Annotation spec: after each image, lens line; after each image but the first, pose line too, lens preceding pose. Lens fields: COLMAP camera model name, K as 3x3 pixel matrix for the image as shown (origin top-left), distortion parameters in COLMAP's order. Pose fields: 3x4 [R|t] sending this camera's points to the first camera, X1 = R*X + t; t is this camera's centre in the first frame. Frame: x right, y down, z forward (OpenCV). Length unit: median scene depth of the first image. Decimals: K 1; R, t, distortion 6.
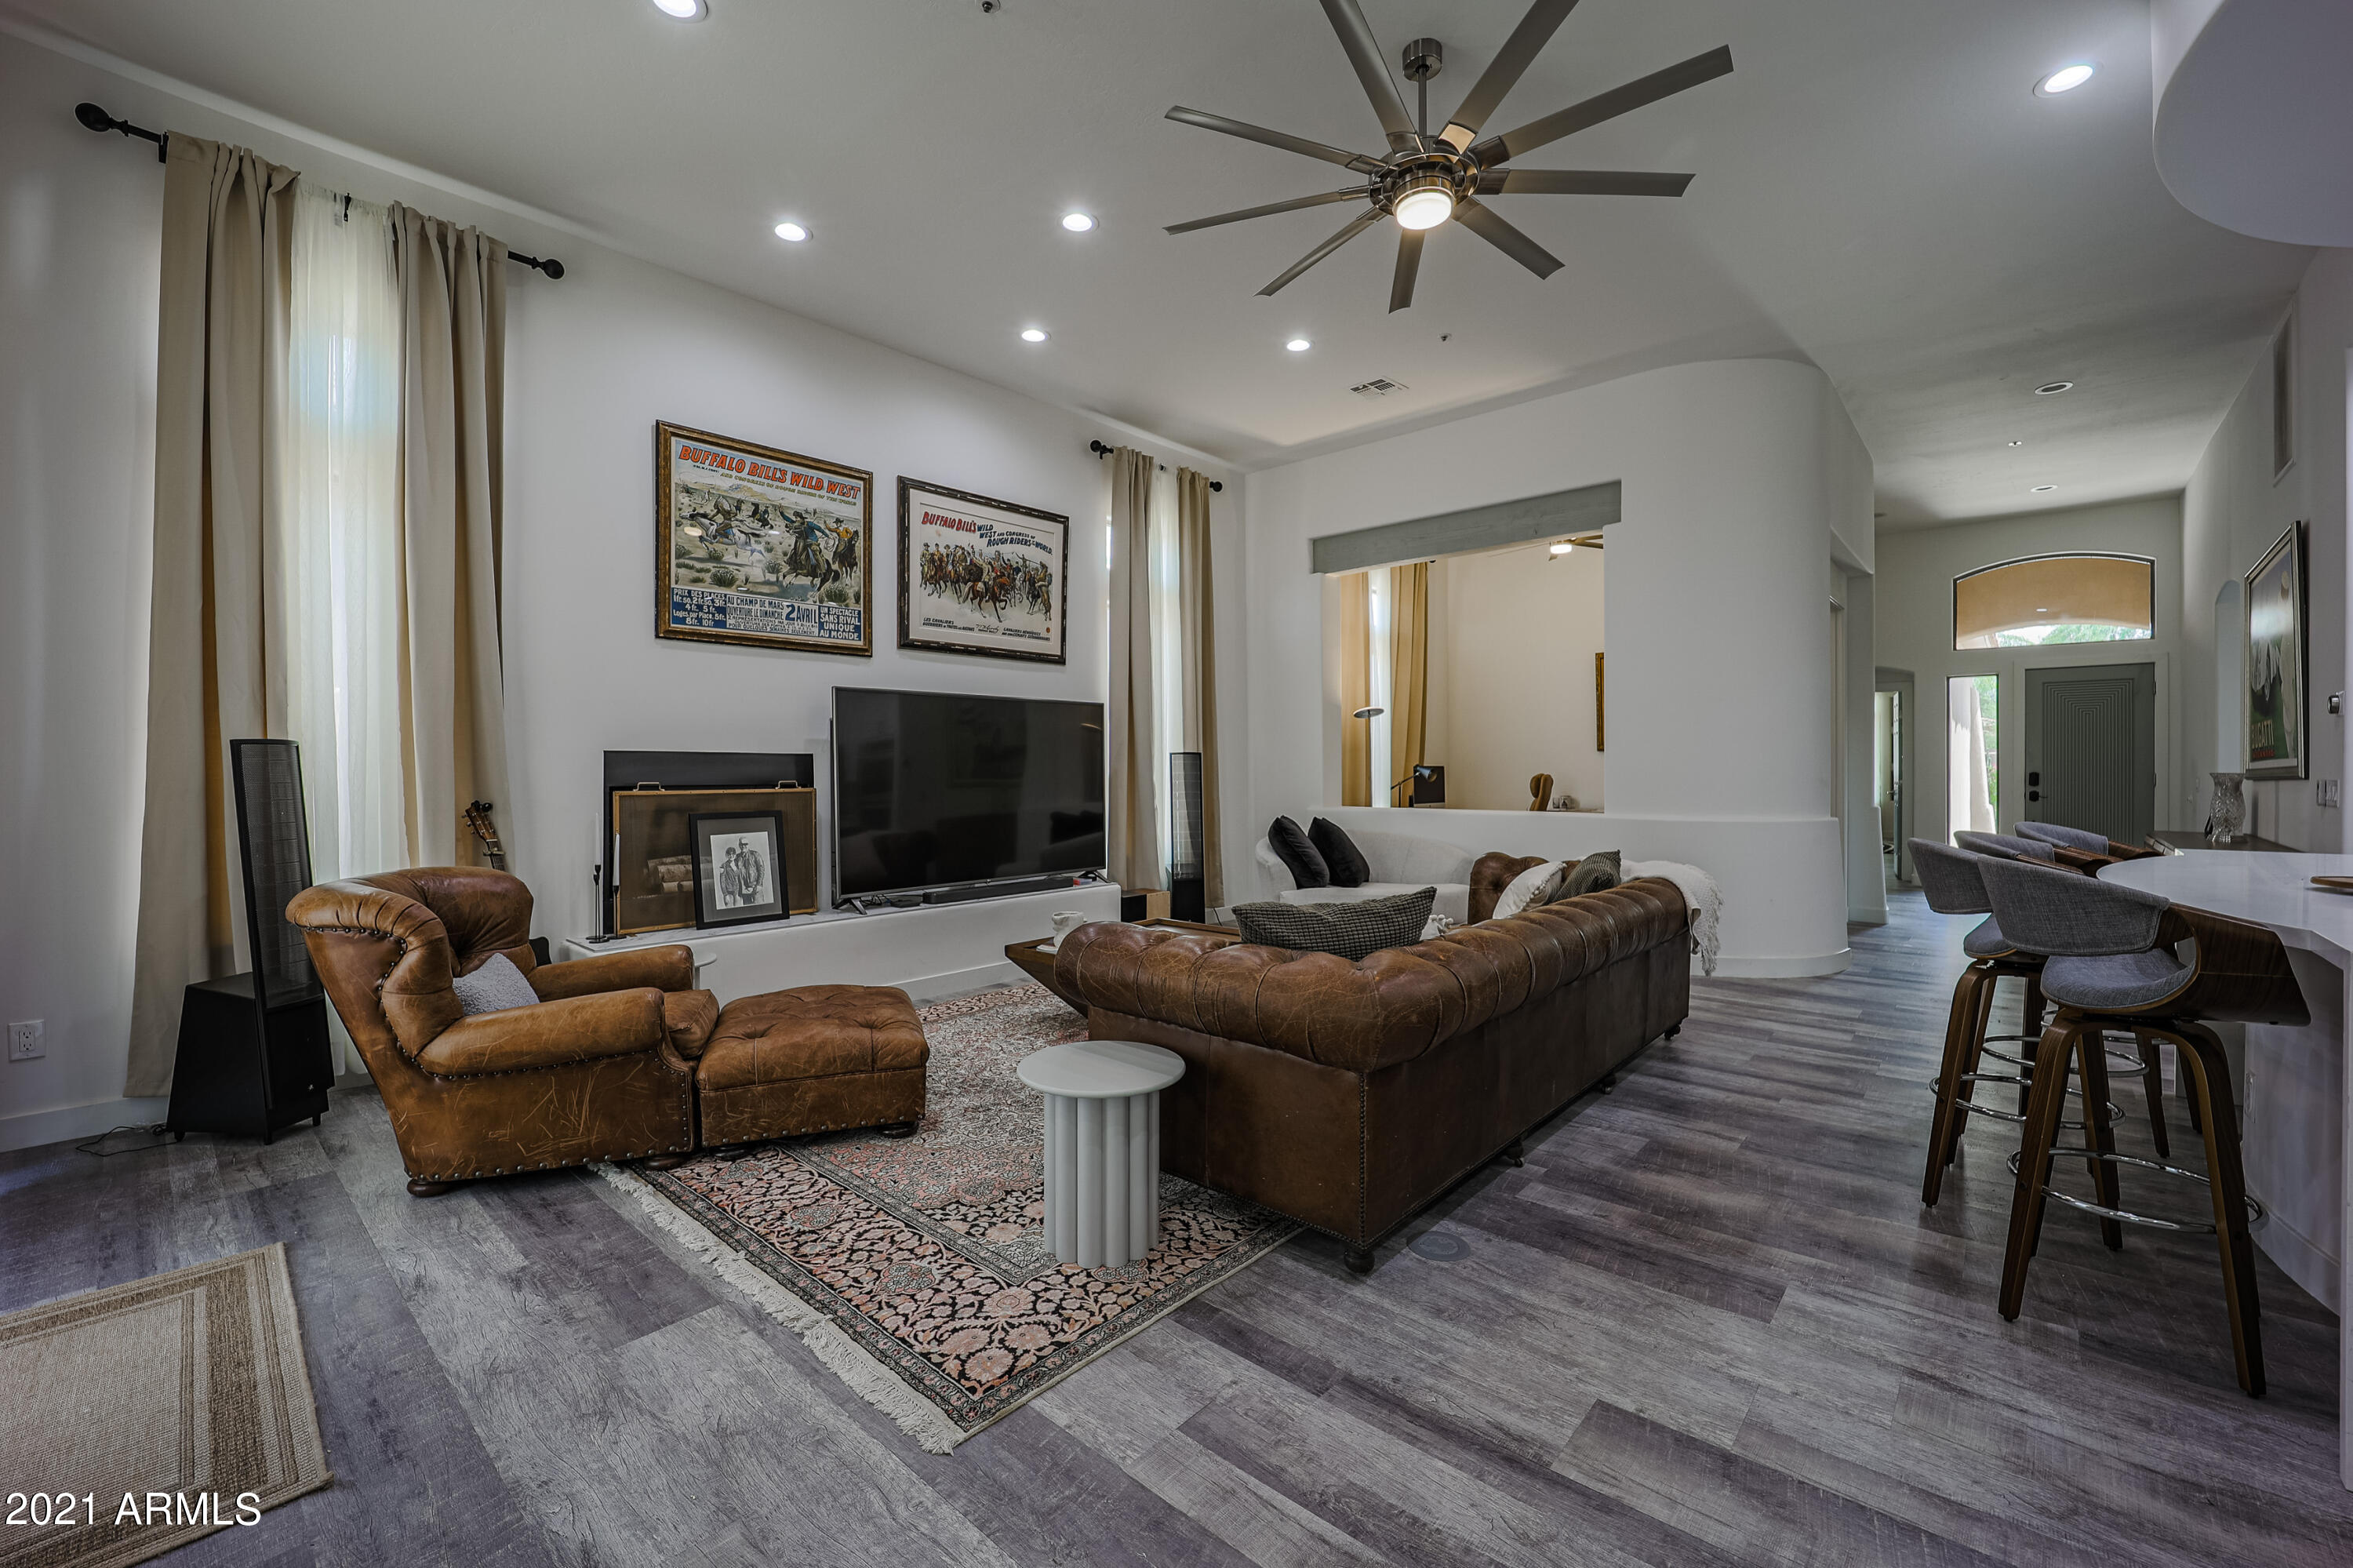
lens RADIAL K [[967.7, 0, 1176.7], [0, 967.7, 775.2], [0, 0, 1]] dist [-0.024594, 0.001846]
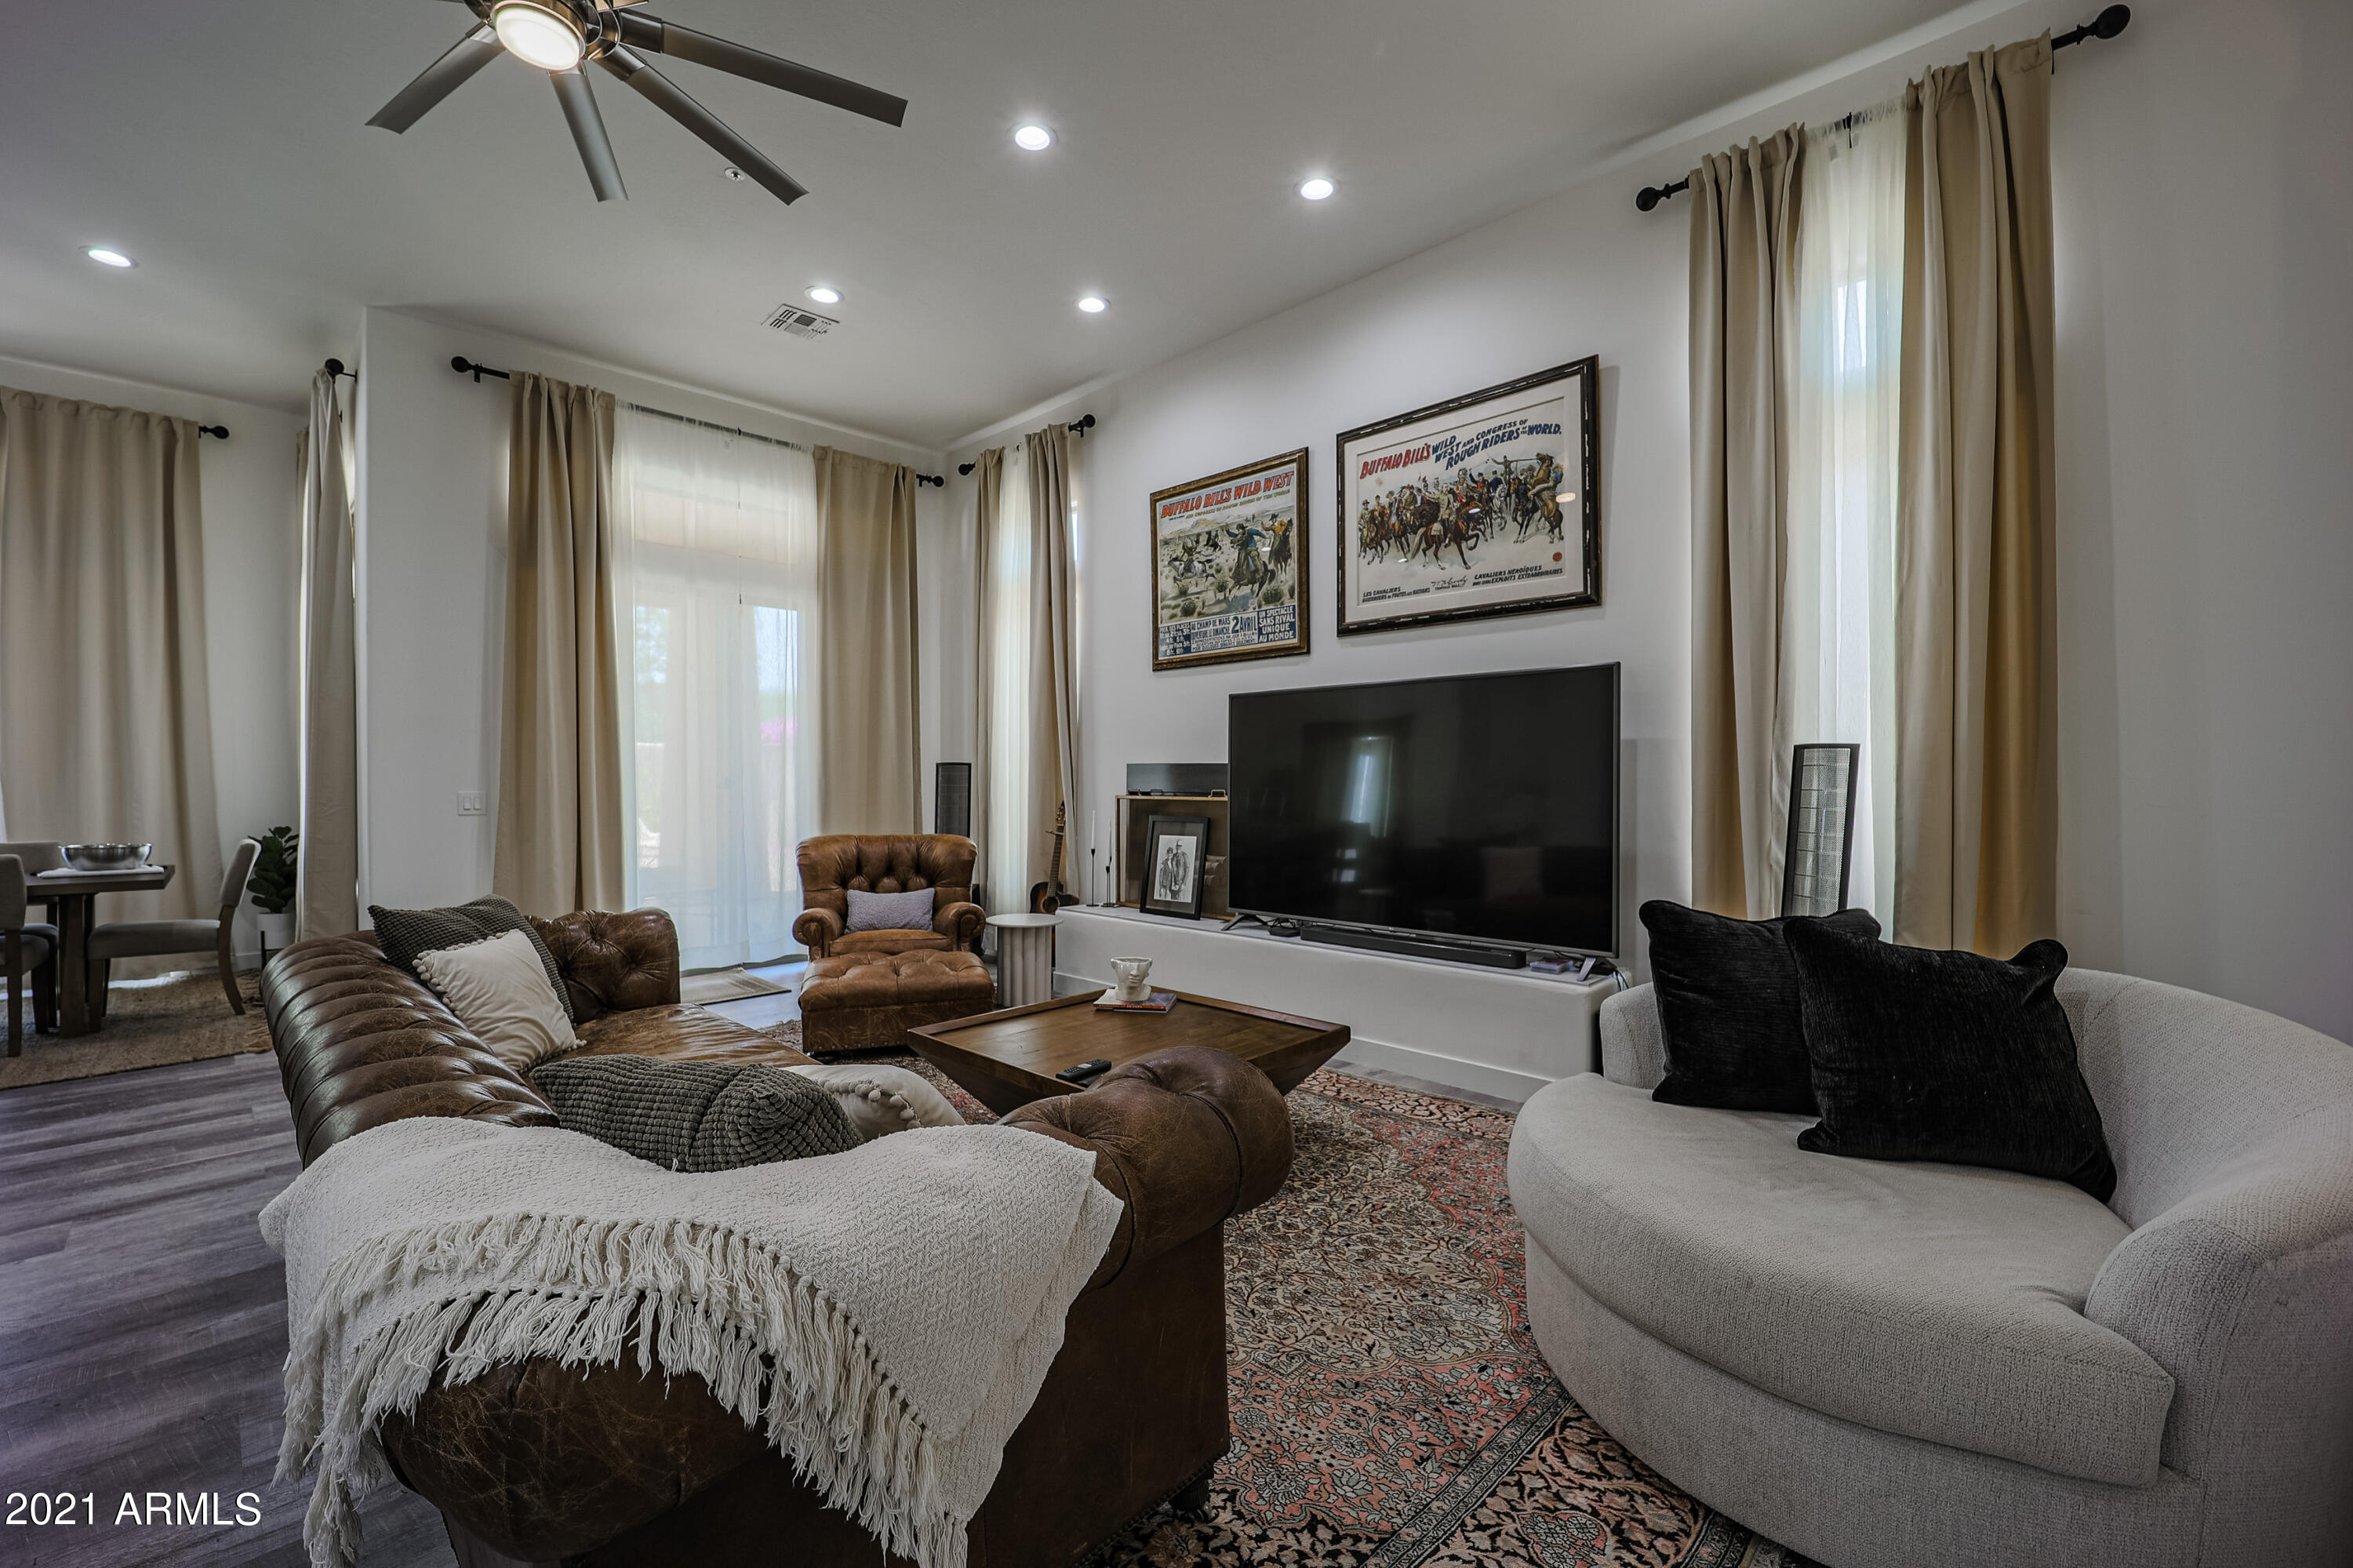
lens RADIAL K [[967.7, 0, 1172.3], [0, 967.7, 790.4], [0, 0, 1]] dist [-0.024594, 0.001846]
pose [[-0.041364, 0.016152, -0.999014, 0.563473], [-0.005462, 0.999851, 0.016391, -0.008981], [0.999129, 0.006134, -0.041269, 0.874746]]
